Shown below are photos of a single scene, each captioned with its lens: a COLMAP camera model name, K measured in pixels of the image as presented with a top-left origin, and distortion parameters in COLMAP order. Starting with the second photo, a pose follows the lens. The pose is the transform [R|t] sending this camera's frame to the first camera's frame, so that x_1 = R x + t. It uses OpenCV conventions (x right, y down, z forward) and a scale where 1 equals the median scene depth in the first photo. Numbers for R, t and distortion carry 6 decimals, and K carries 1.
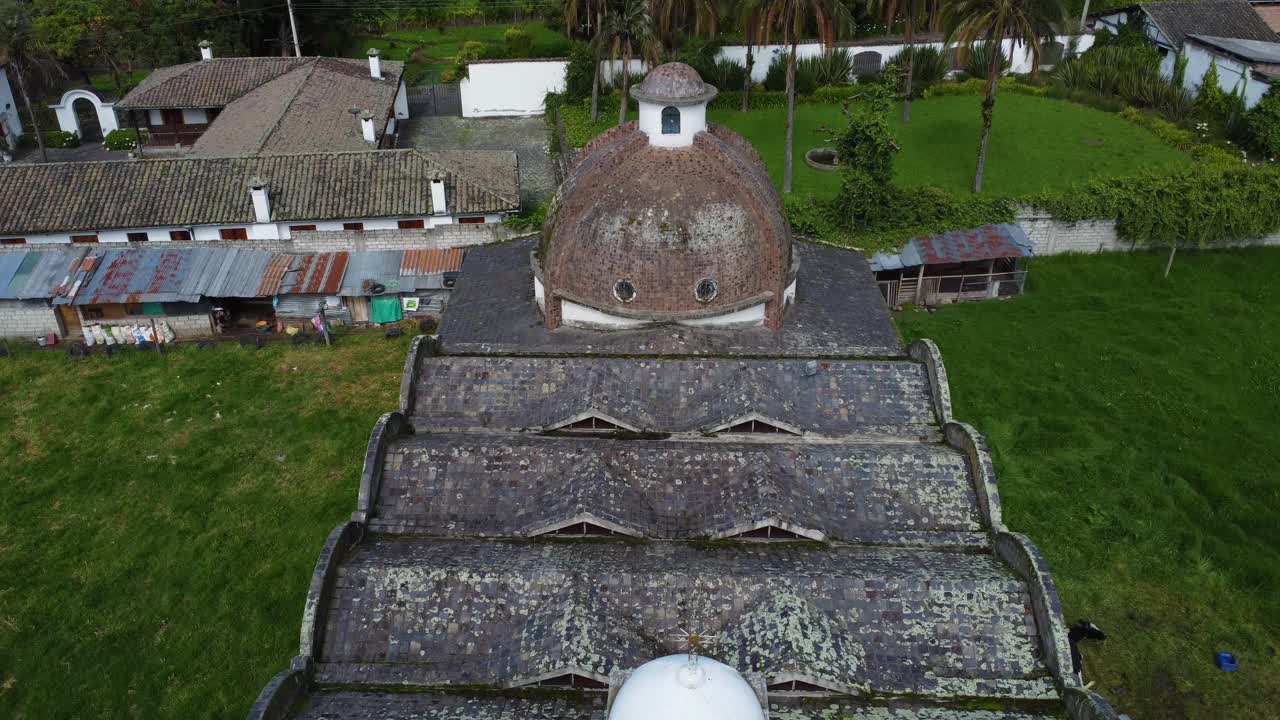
lens RADIAL K [[1005.6, 0, 640.0], [0, 1005.6, 360.0], [0, 0, 1]] dist [0.003550, 0.003257]
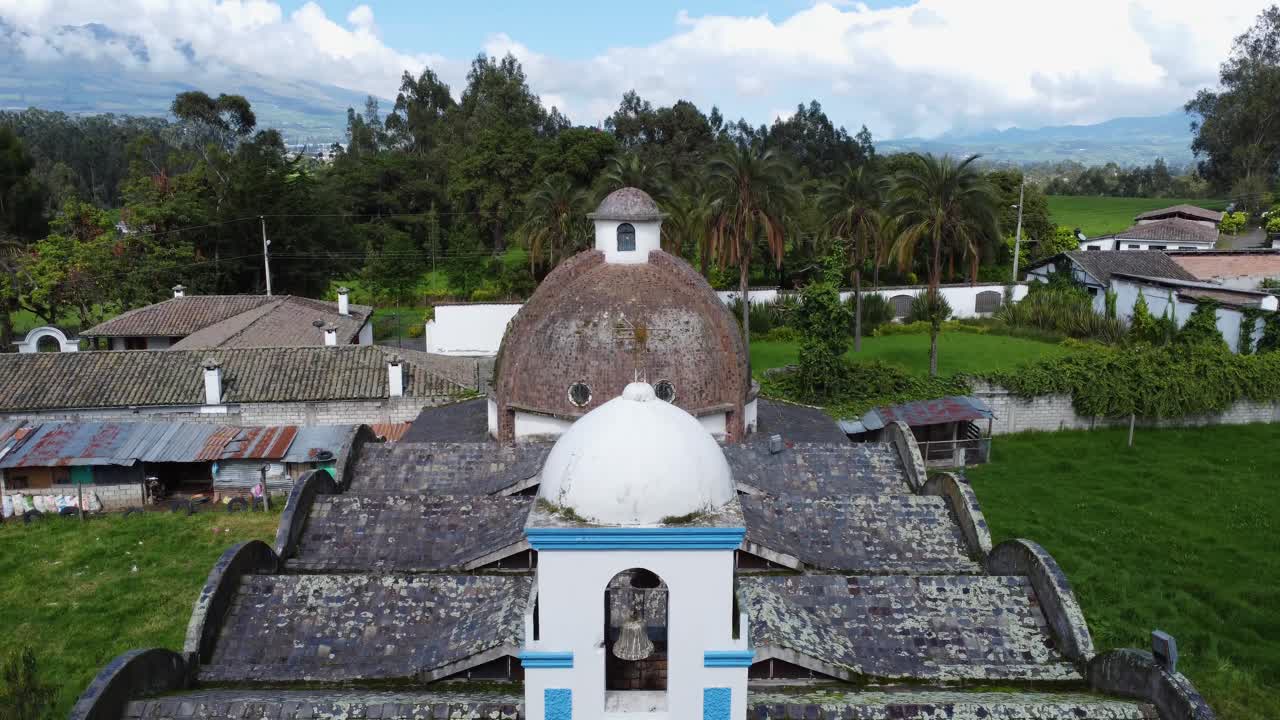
lens RADIAL K [[1005.6, 0, 640.0], [0, 1005.6, 360.0], [0, 0, 1]] dist [0.003550, 0.003257]
pose [[0.999381, -0.004368, 0.034896, 0.008500], [0.015540, 0.944976, -0.326771, 0.213051], [-0.031548, 0.327111, 0.944459, 0.072598]]
